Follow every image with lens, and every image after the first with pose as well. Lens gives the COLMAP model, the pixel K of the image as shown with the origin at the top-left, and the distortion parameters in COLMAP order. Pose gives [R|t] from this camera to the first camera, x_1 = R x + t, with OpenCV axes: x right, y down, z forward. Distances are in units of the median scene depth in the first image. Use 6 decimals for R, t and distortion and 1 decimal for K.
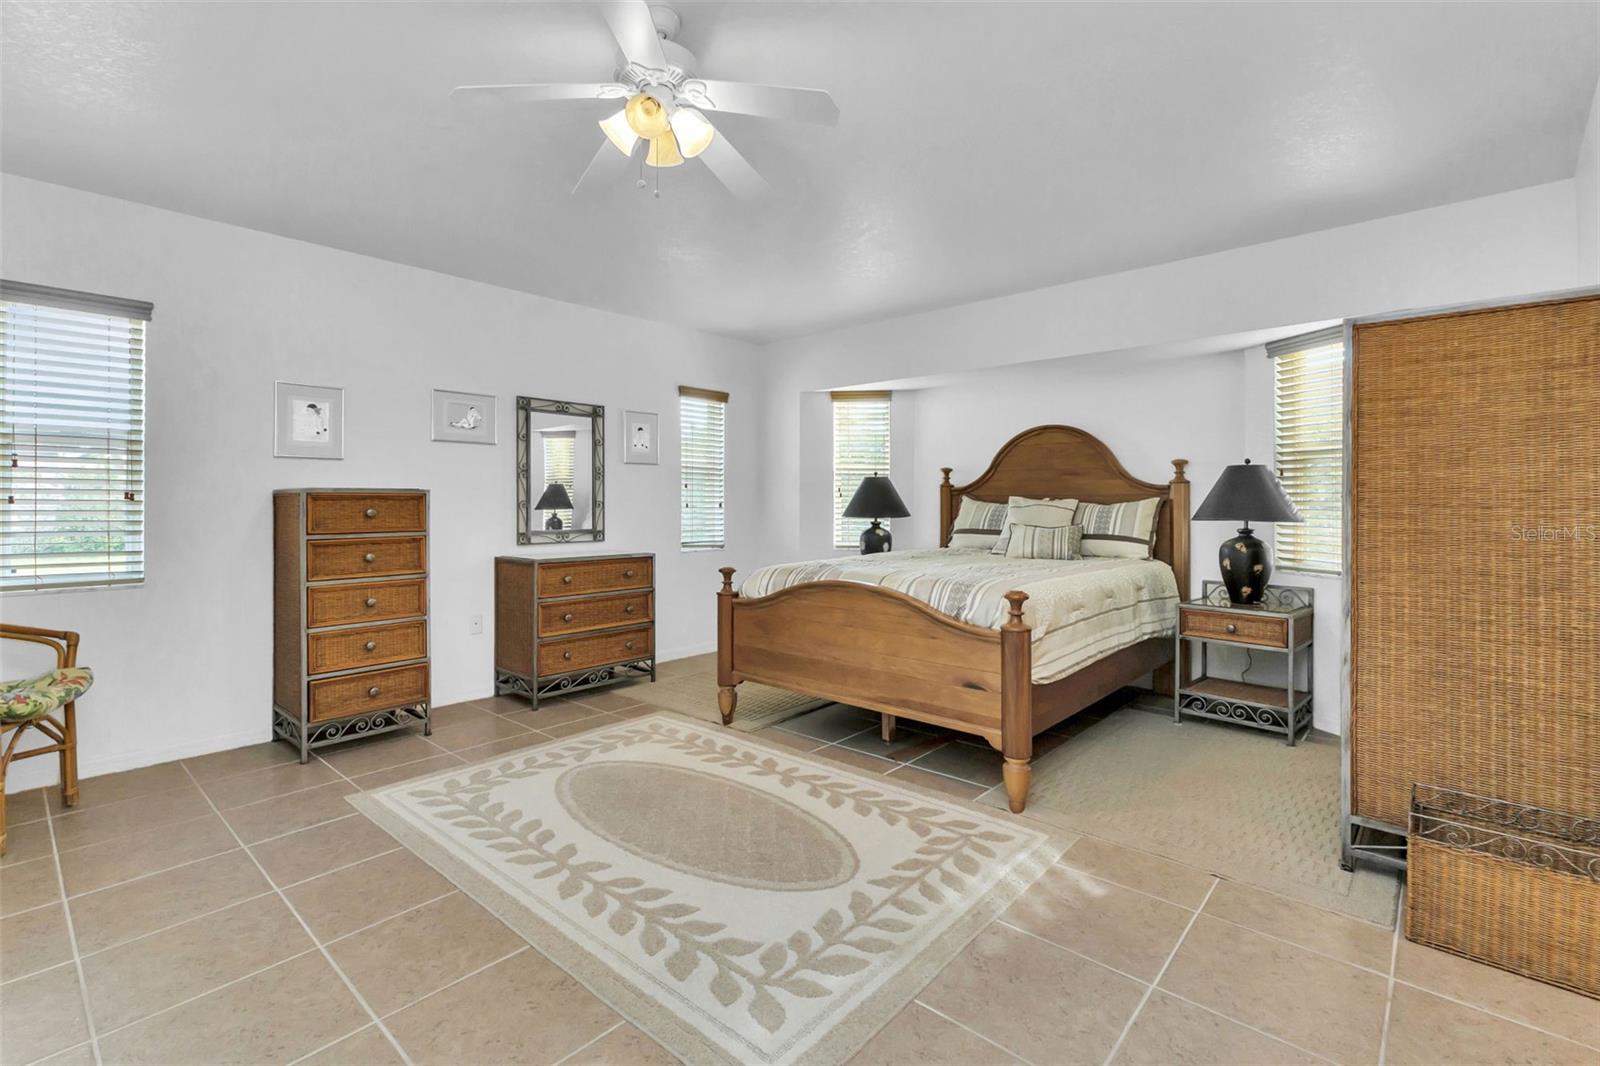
lens RADIAL K [[712.2, 0, 799.6], [0, 712.2, 492.1], [0, 0, 1]] dist [-0.001924, -0.000441]
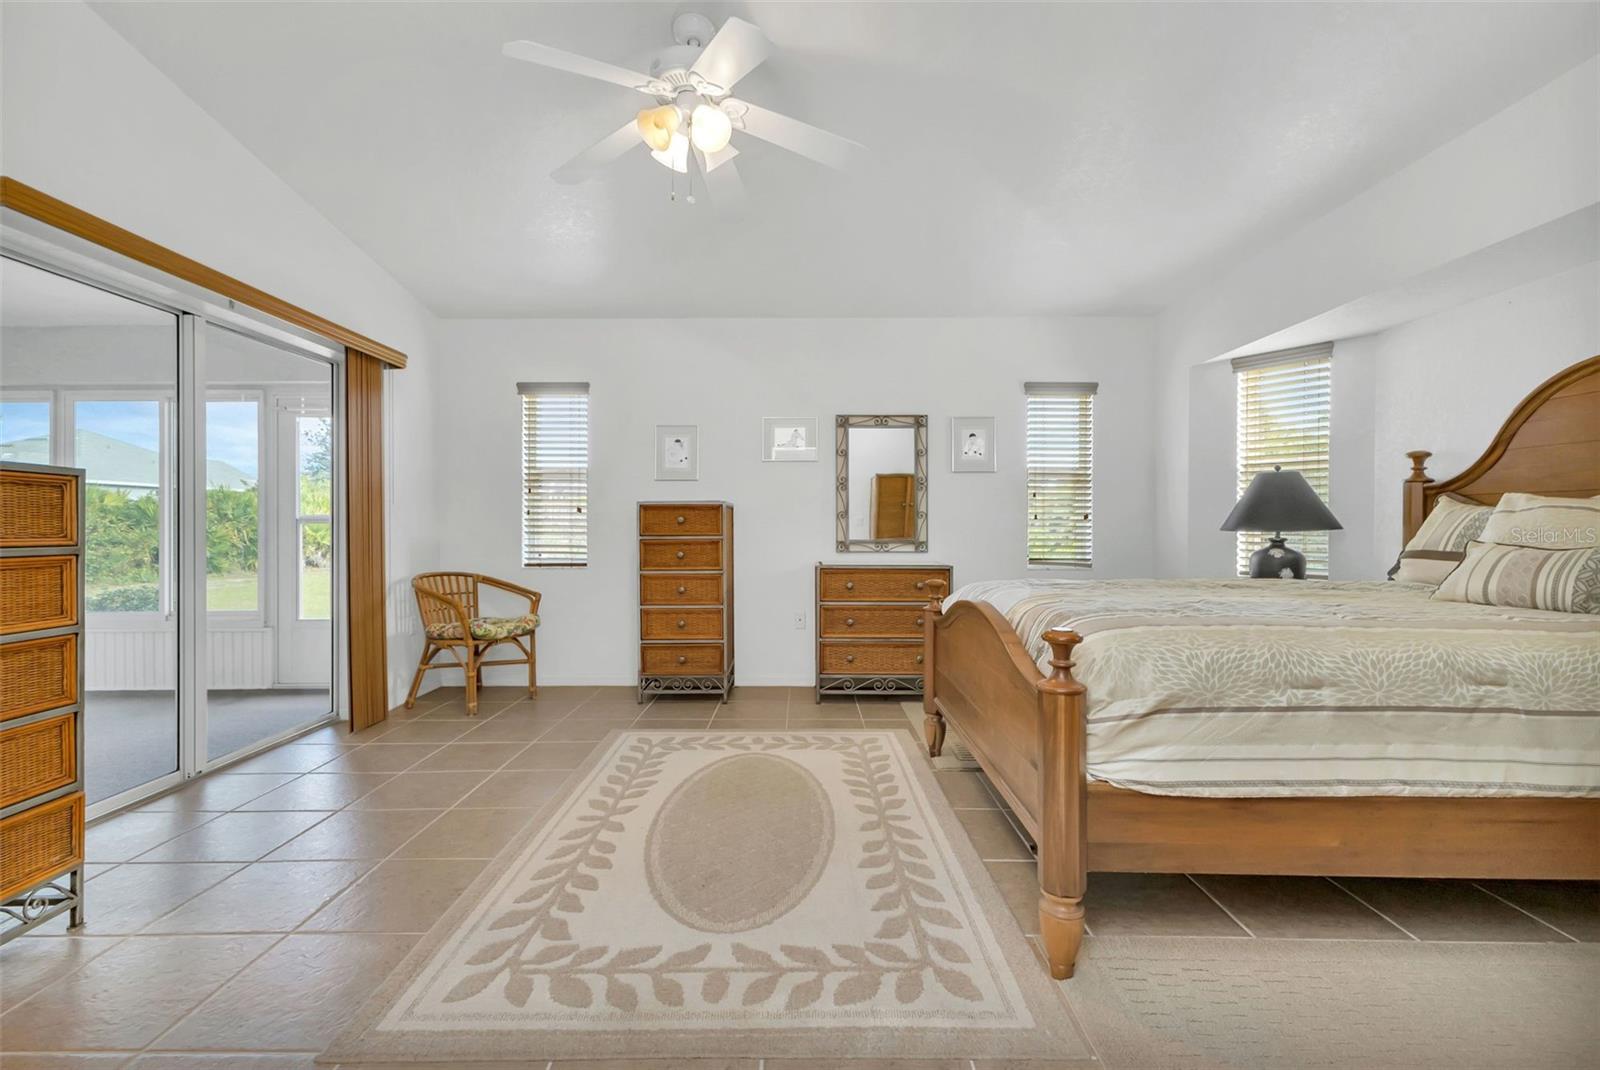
lens RADIAL K [[699.1, 0, 793.6], [0, 699.1, 525.8], [0, 0, 1]] dist [0.001433, 0.000007]
pose [[0.667480, 0.001200, -0.744627, 0.474084], [0.009788, 0.999898, 0.010385, 0.029590], [0.744563, -0.014220, 0.667400, 0.319713]]
